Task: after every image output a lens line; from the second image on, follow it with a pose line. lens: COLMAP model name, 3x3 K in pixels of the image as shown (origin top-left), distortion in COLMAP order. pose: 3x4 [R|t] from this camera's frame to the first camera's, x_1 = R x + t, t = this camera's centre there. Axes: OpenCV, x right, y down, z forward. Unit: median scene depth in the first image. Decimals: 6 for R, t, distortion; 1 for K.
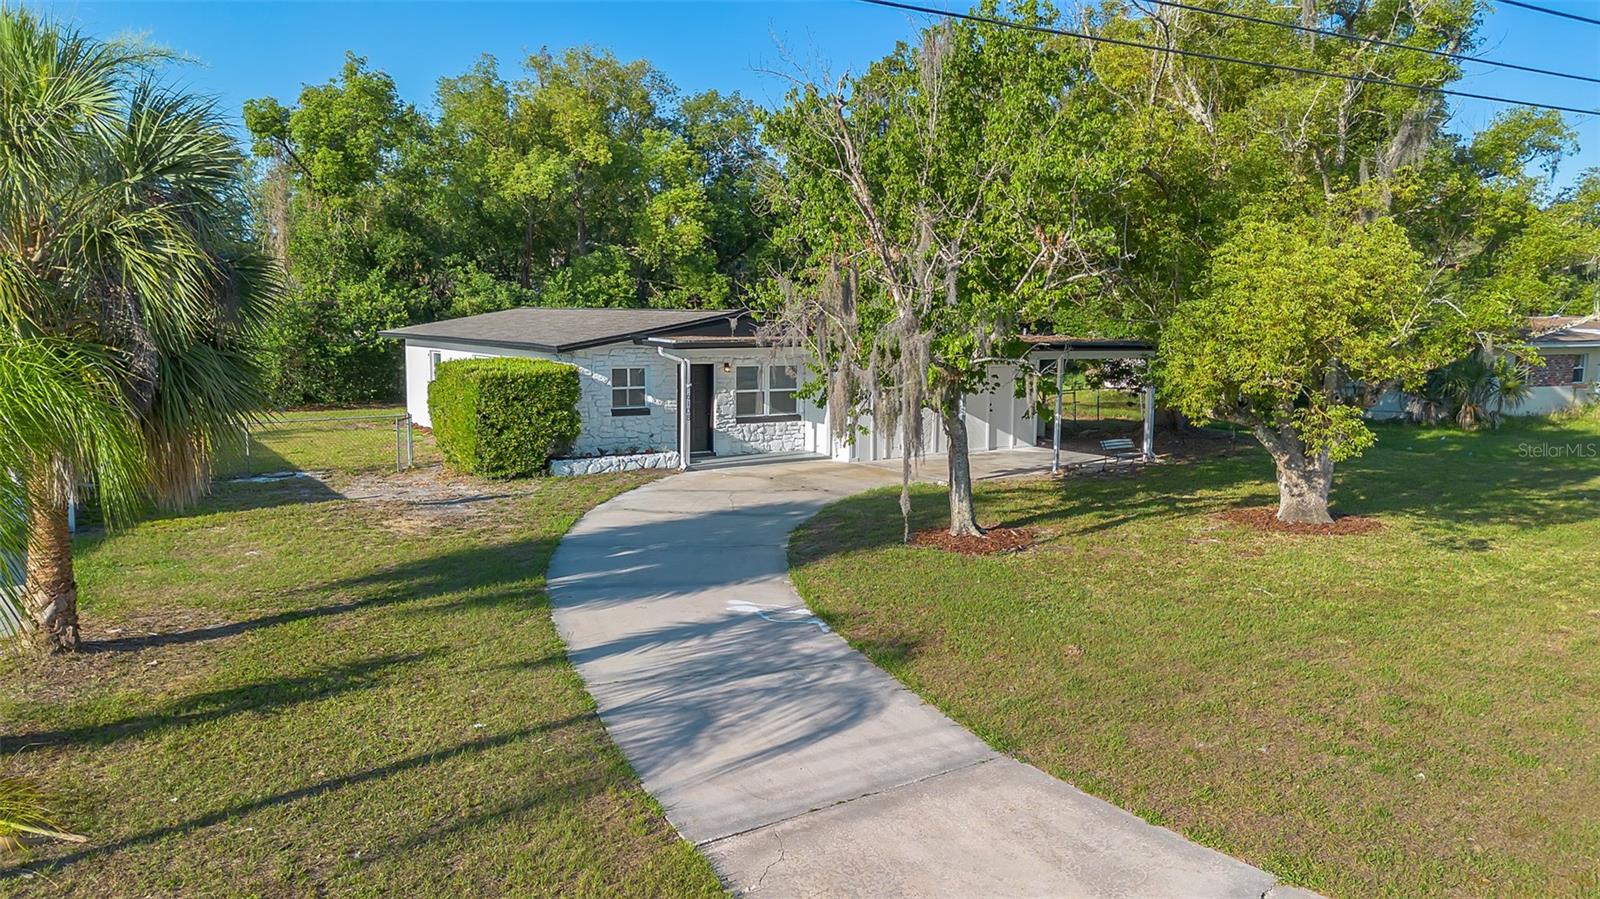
lens RADIAL K [[1149.2, 0, 800.0], [0, 1149.2, 449.5], [0, 0, 1]] dist [0.078180, -0.080600]
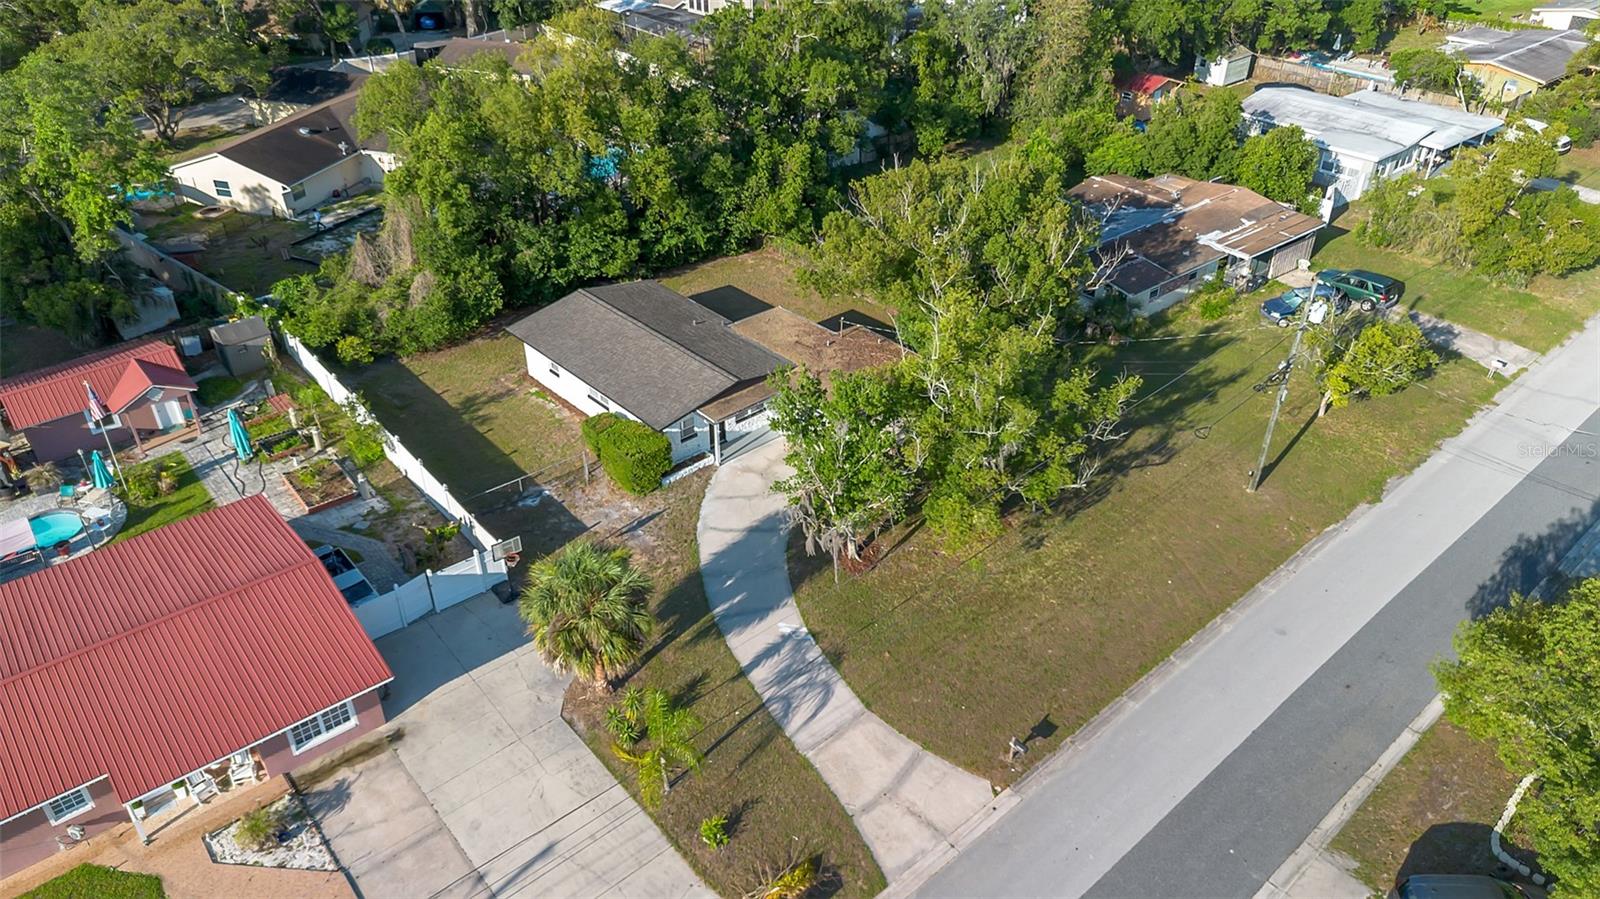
lens RADIAL K [[1133.4, 0, 791.6], [0, 1133.4, 430.3], [0, 0, 1]] dist [0.088197, -0.083760]
pose [[0.992891, -0.077340, 0.090479, -0.165204], [0.030547, 0.900248, 0.434305, -1.037846], [-0.115042, -0.428454, 0.896210, -0.939591]]
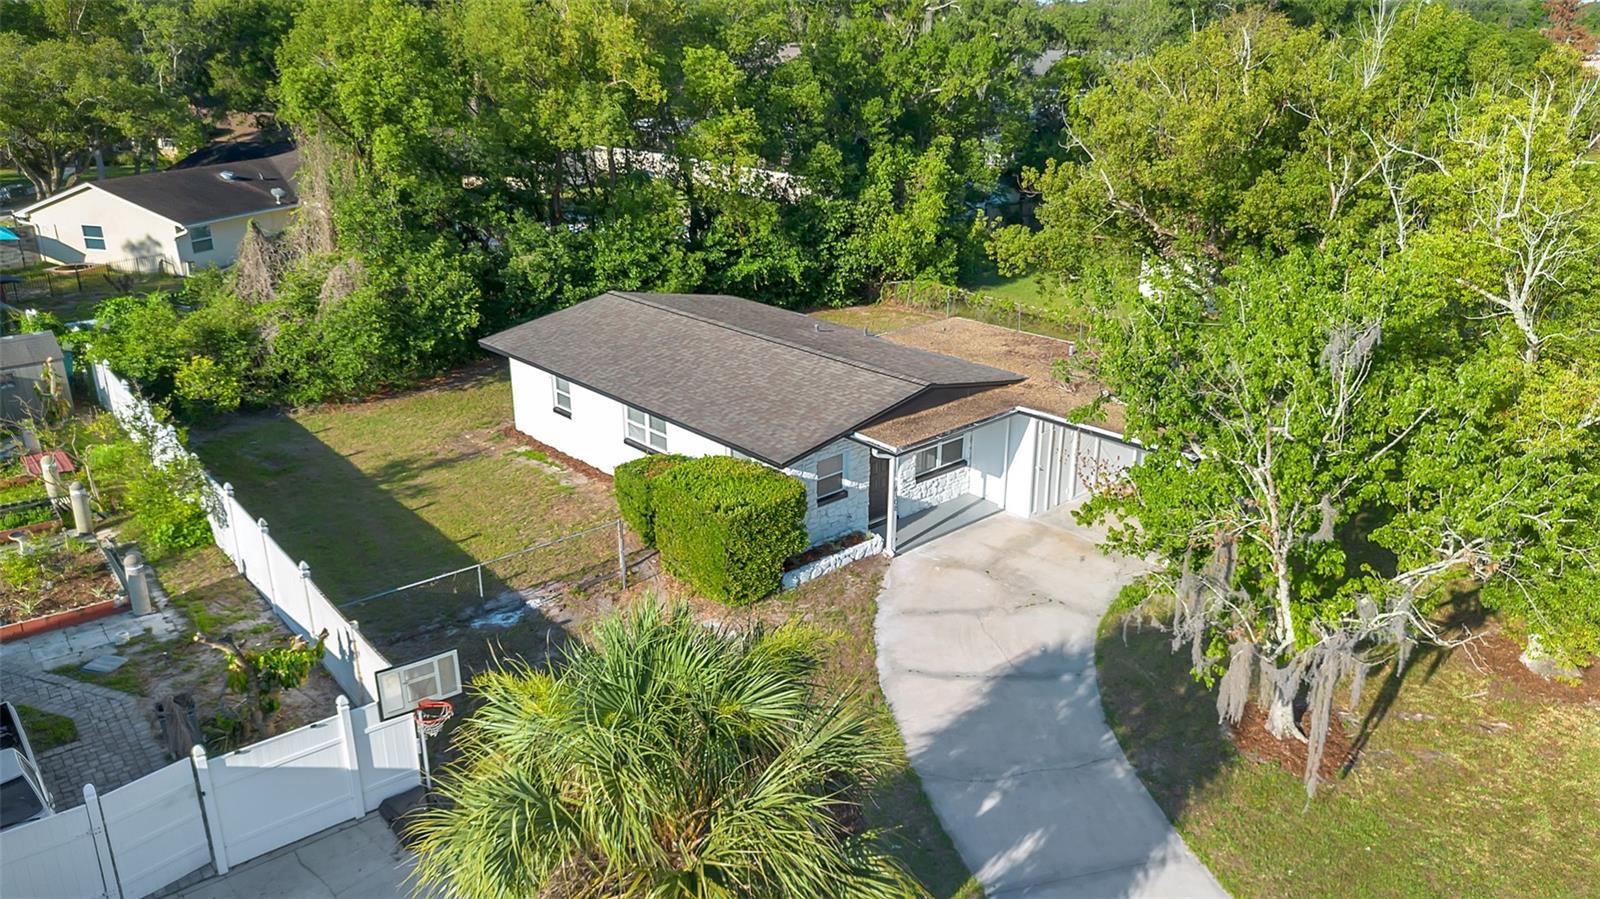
lens RADIAL K [[1133.4, 0, 791.6], [0, 1133.4, 430.3], [0, 0, 1]] dist [0.088197, -0.083760]
pose [[0.992900, -0.051215, 0.107364, -0.322143], [0.026201, 0.974562, 0.222582, -0.352169], [-0.116032, -0.218188, 0.968984, 0.062392]]
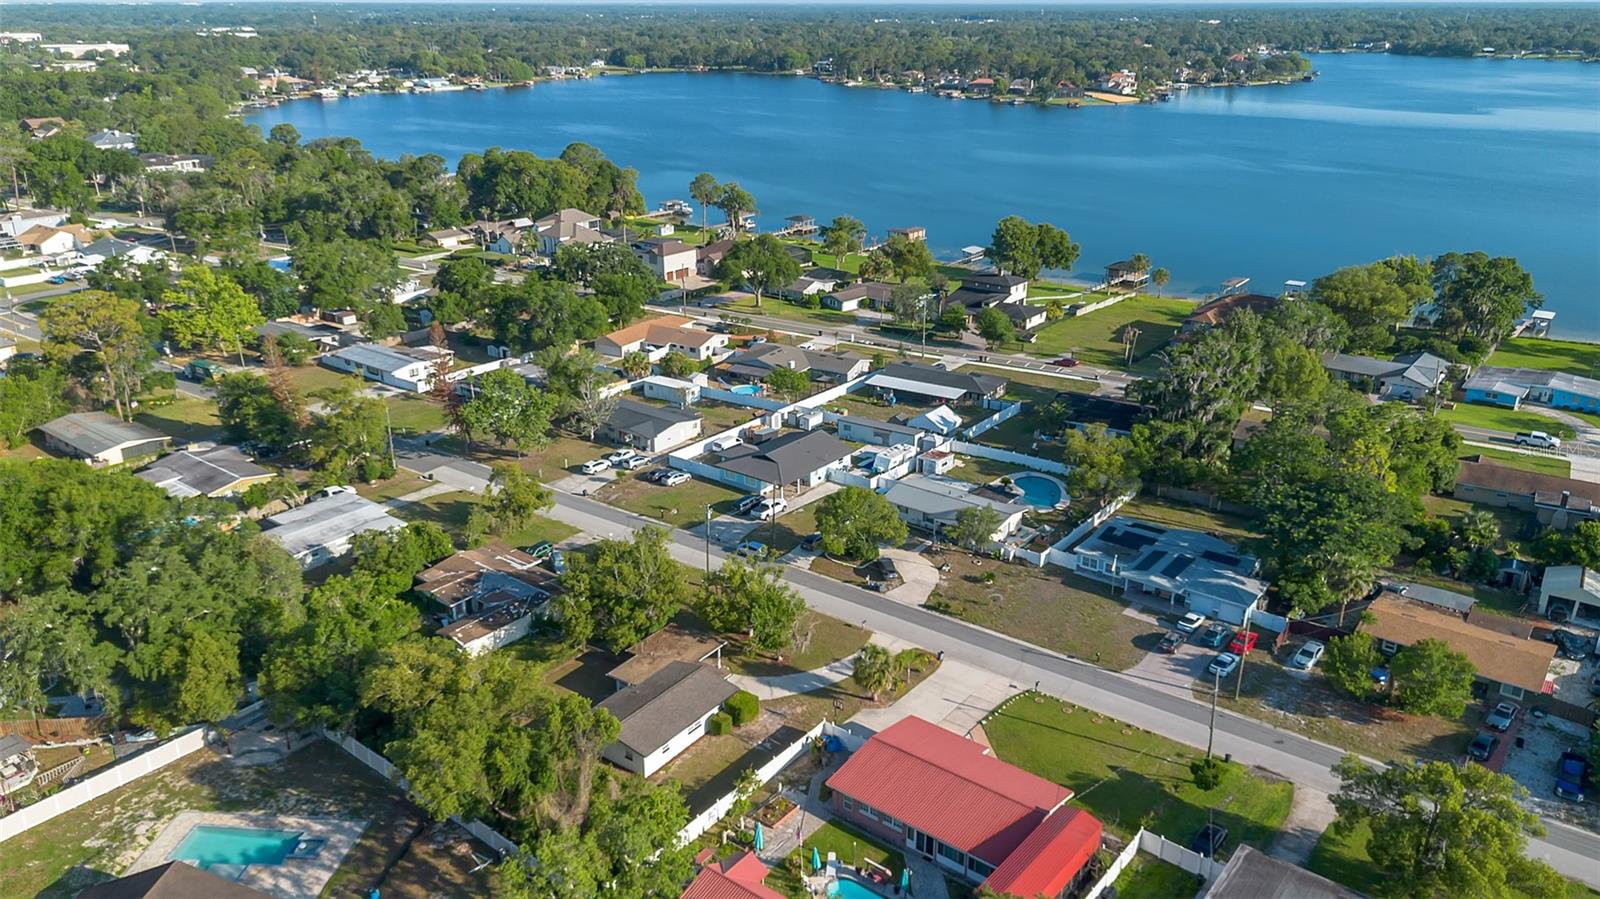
lens RADIAL K [[1181.3, 0, 800.0], [0, 1181.3, 449.5], [0, 0, 1]] dist [0.092586, -0.093987]
pose [[-0.329965, -0.347596, 0.877667, -4.286466], [0.109454, 0.909381, 0.401306, -2.946206], [-0.937626, 0.228481, -0.262018, 1.890539]]
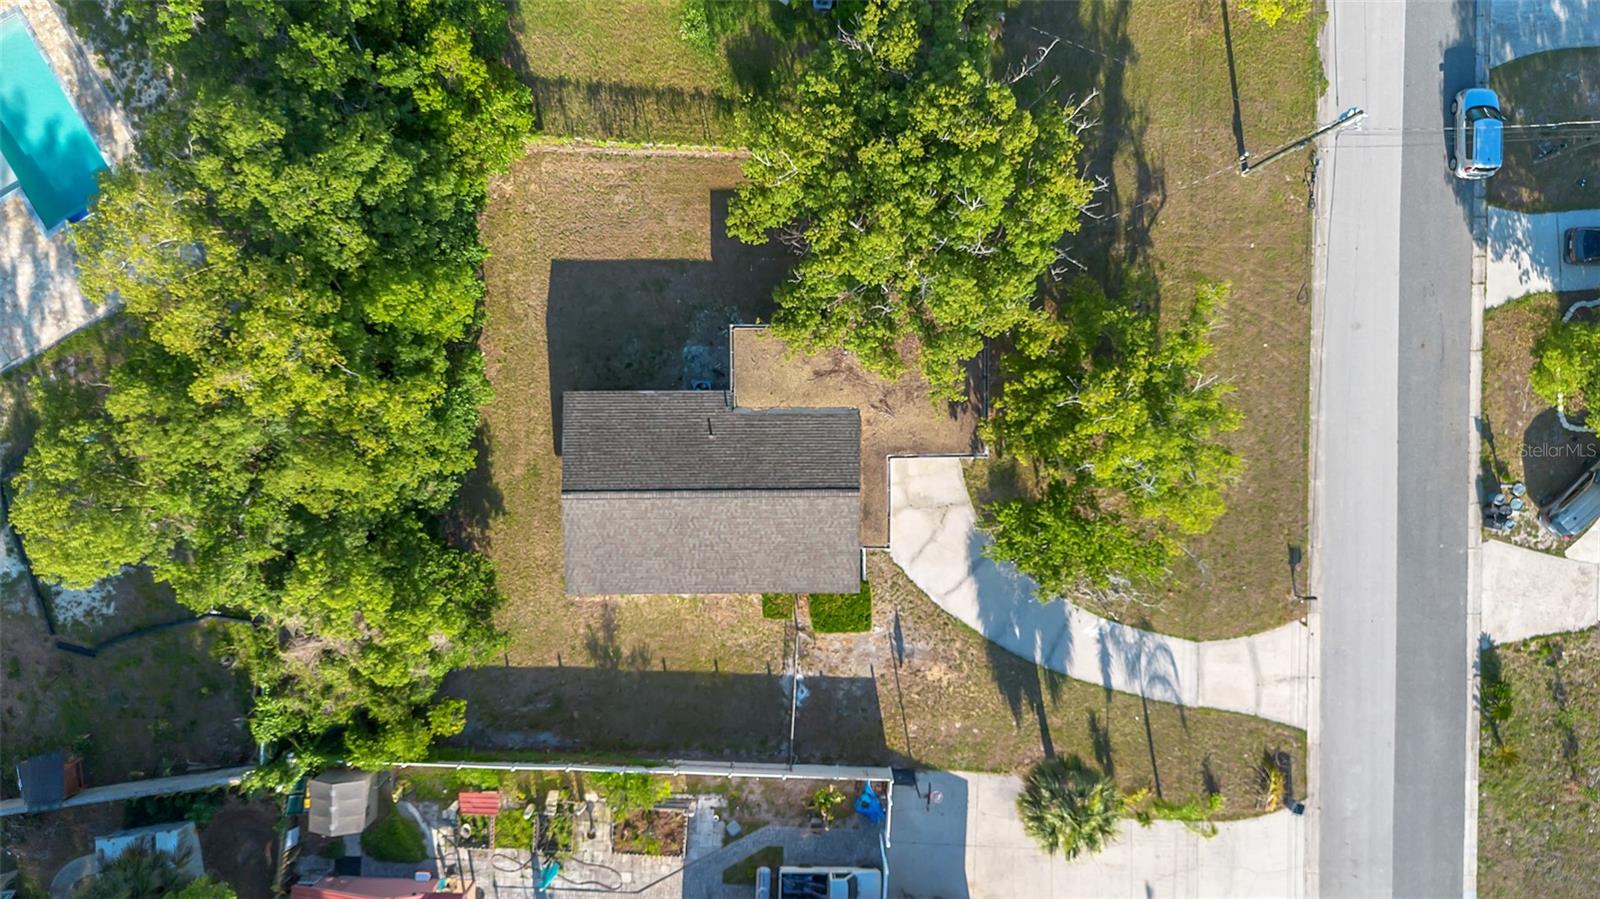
lens RADIAL K [[1149.2, 0, 800.0], [0, 1149.2, 449.5], [0, 0, 1]] dist [0.078180, -0.080600]
pose [[0.571931, -0.819711, -0.031138, 0.007711], [0.103253, 0.034281, 0.994064, -2.351488], [-0.813778, -0.571751, 0.104244, 1.078731]]
